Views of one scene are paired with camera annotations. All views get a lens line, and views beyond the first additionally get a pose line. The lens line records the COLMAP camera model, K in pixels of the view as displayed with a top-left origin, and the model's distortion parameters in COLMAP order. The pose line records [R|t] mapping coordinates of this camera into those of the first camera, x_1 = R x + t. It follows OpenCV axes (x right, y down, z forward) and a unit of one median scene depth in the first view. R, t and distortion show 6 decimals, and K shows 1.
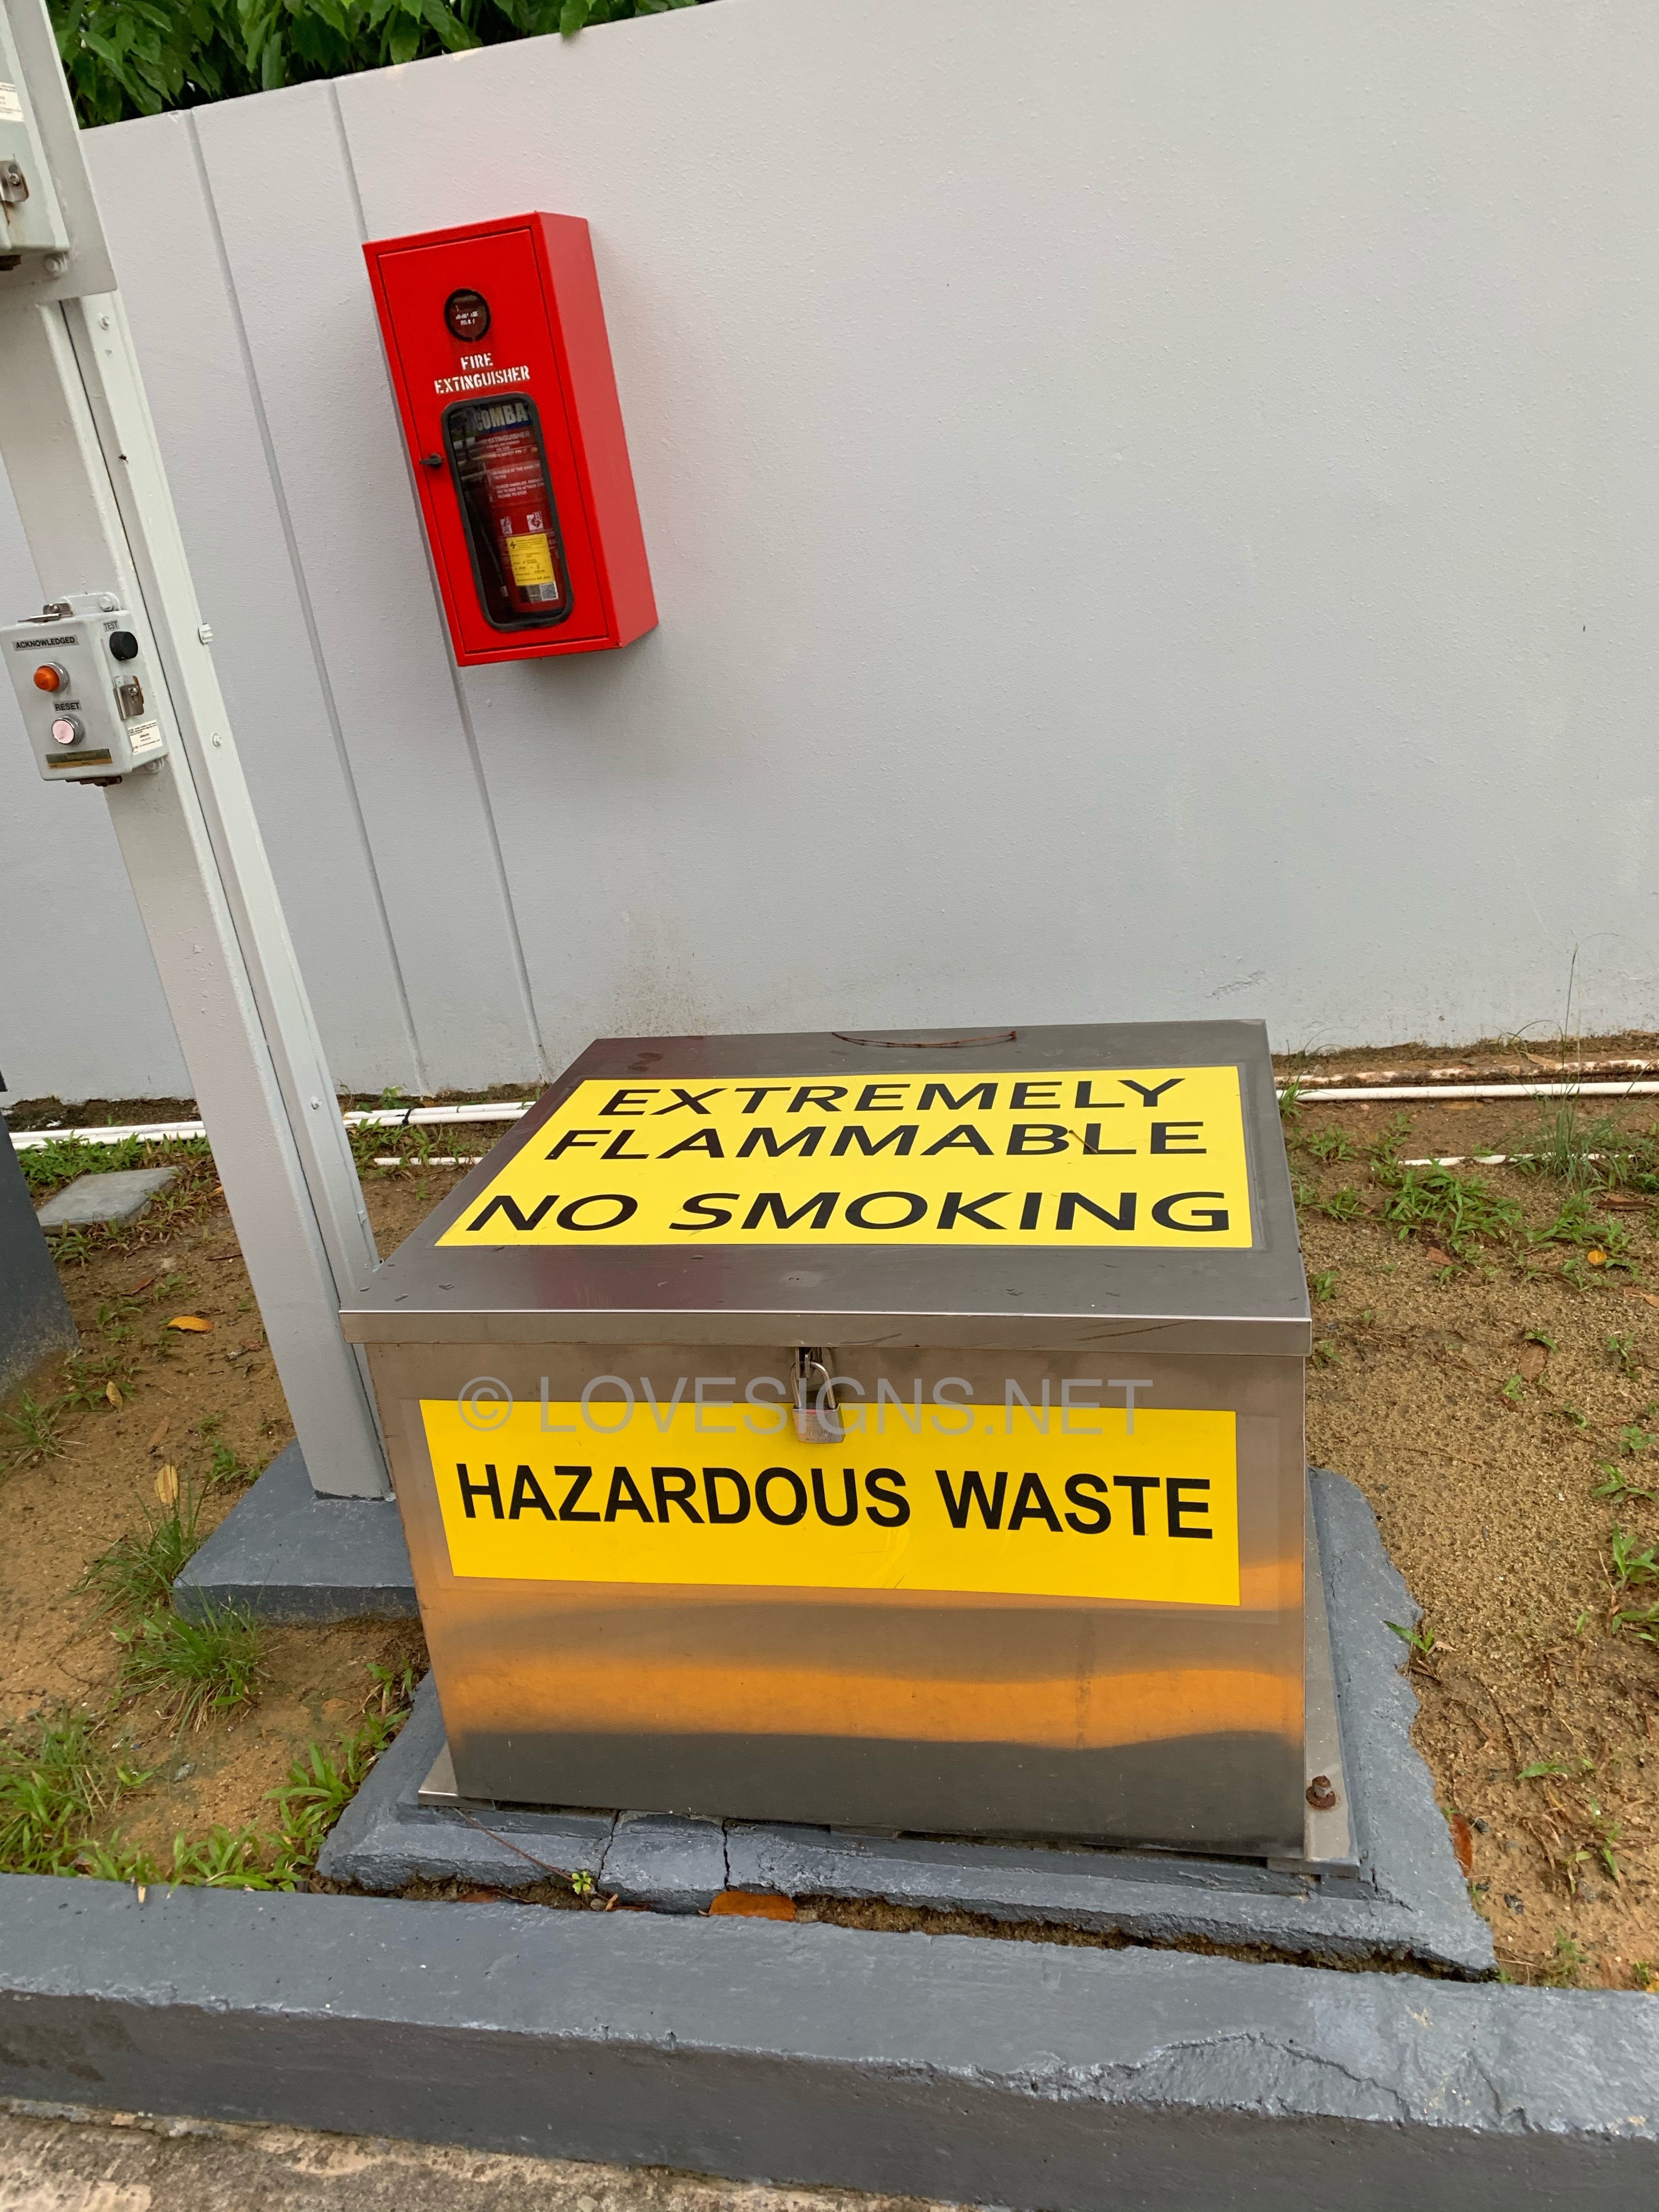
lens RADIAL K [[1695.0, 0, 816.2], [0, 1695.0, 1083.7], [0, 0, 1]] dist [0.030800, -0.028598]
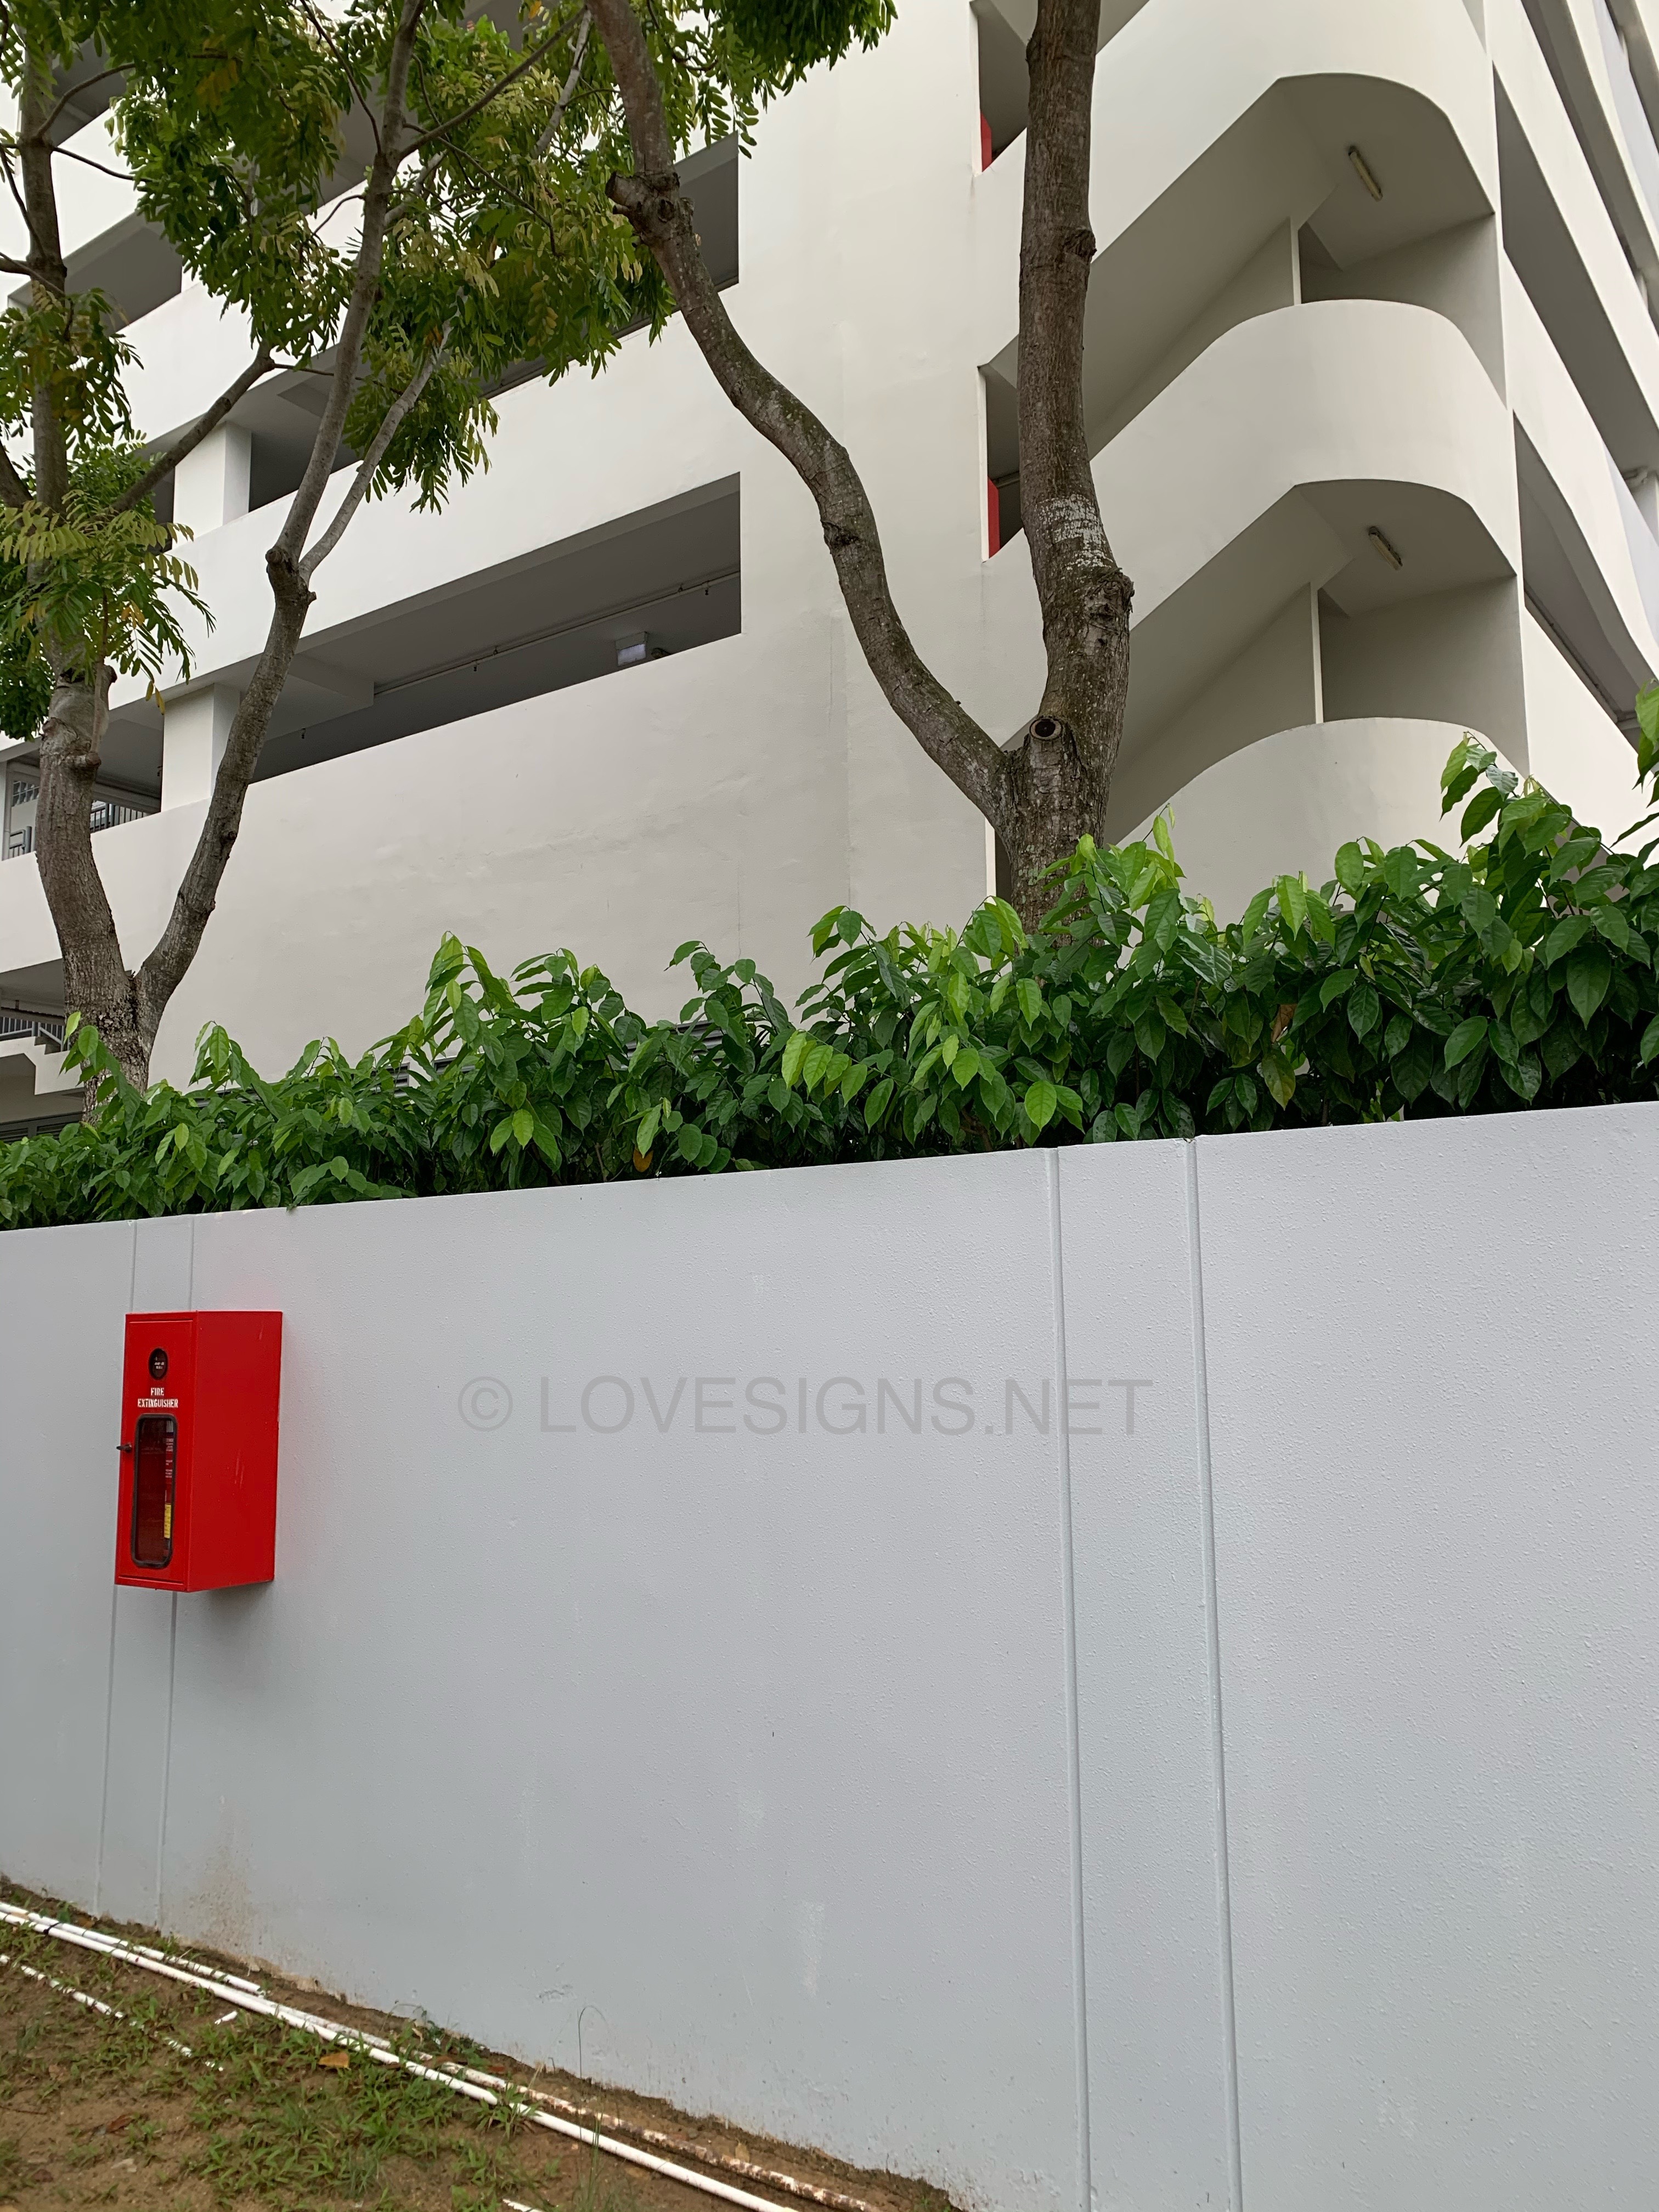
lens RADIAL K [[1695.0, 0, 848.3], [0, 1695.0, 1113.4], [0, 0, 1]] dist [0.030800, -0.028598]
pose [[0.906071, 0.075859, -0.416271, 1.551100], [-0.265943, 0.867290, -0.420812, -0.255724], [0.329105, 0.491990, 0.806000, -0.240424]]
